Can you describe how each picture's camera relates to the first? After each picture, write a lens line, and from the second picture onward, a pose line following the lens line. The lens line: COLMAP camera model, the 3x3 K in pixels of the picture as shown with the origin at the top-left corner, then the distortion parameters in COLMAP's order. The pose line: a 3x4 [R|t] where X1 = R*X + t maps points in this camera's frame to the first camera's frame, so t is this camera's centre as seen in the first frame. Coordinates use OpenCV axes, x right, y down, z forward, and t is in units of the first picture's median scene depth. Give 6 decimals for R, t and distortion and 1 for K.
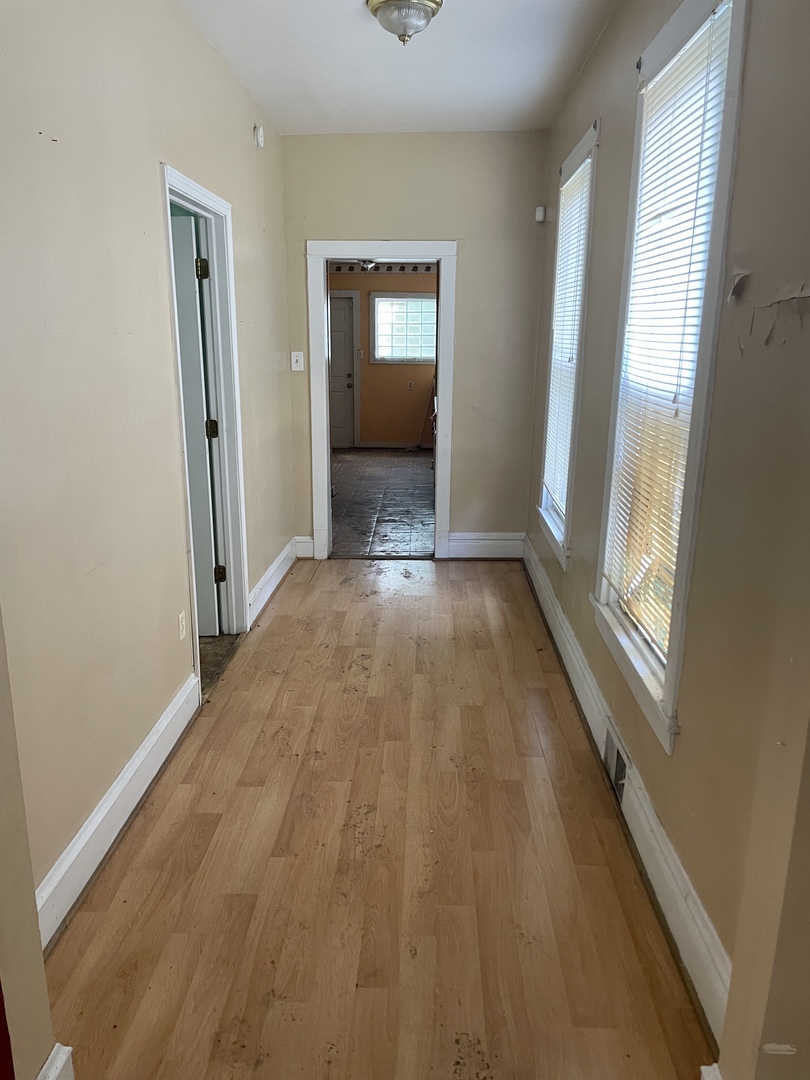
lens RADIAL K [[815.0, 0, 412.4], [0, 815.0, 533.1], [0, 0, 1]] dist [0.099288, -0.120866]
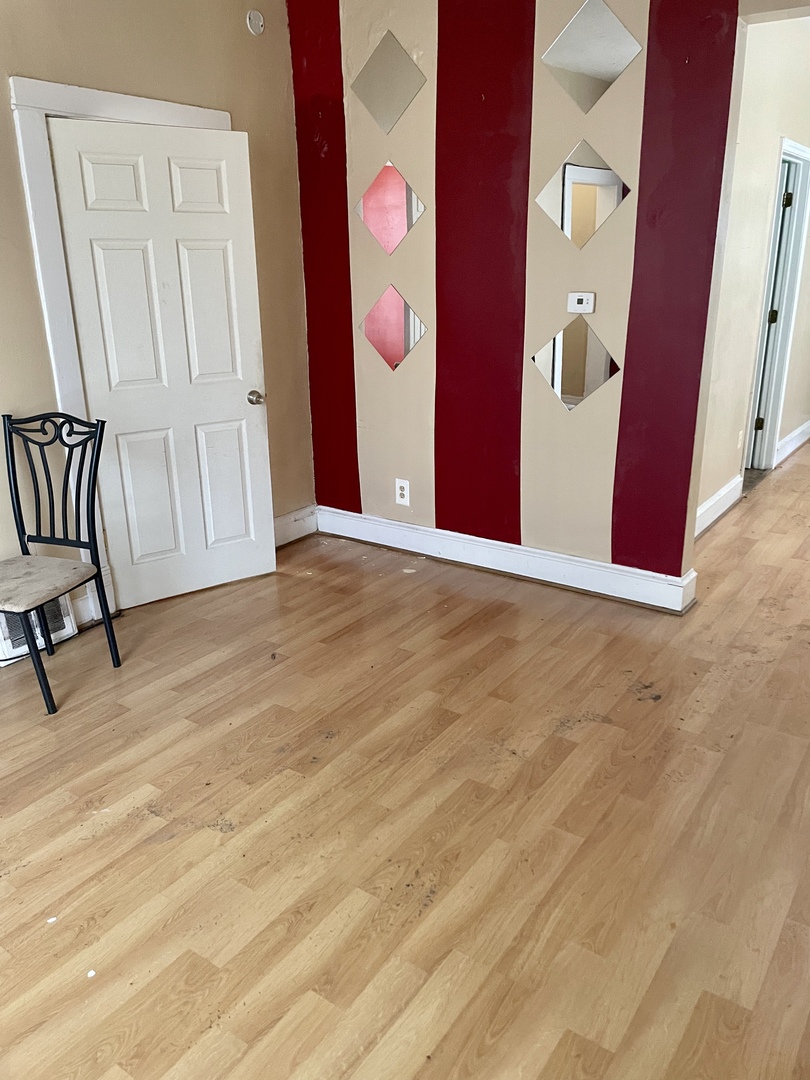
lens RADIAL K [[825.0, 0, 391.3], [0, 825.0, 511.6], [0, 0, 1]] dist [0.009836, -0.005417]
pose [[0.823945, 0.159728, -0.543693, 0.041317], [-0.124764, 0.987042, 0.100903, 0.152891], [0.552765, -0.015305, 0.833197, -0.587256]]
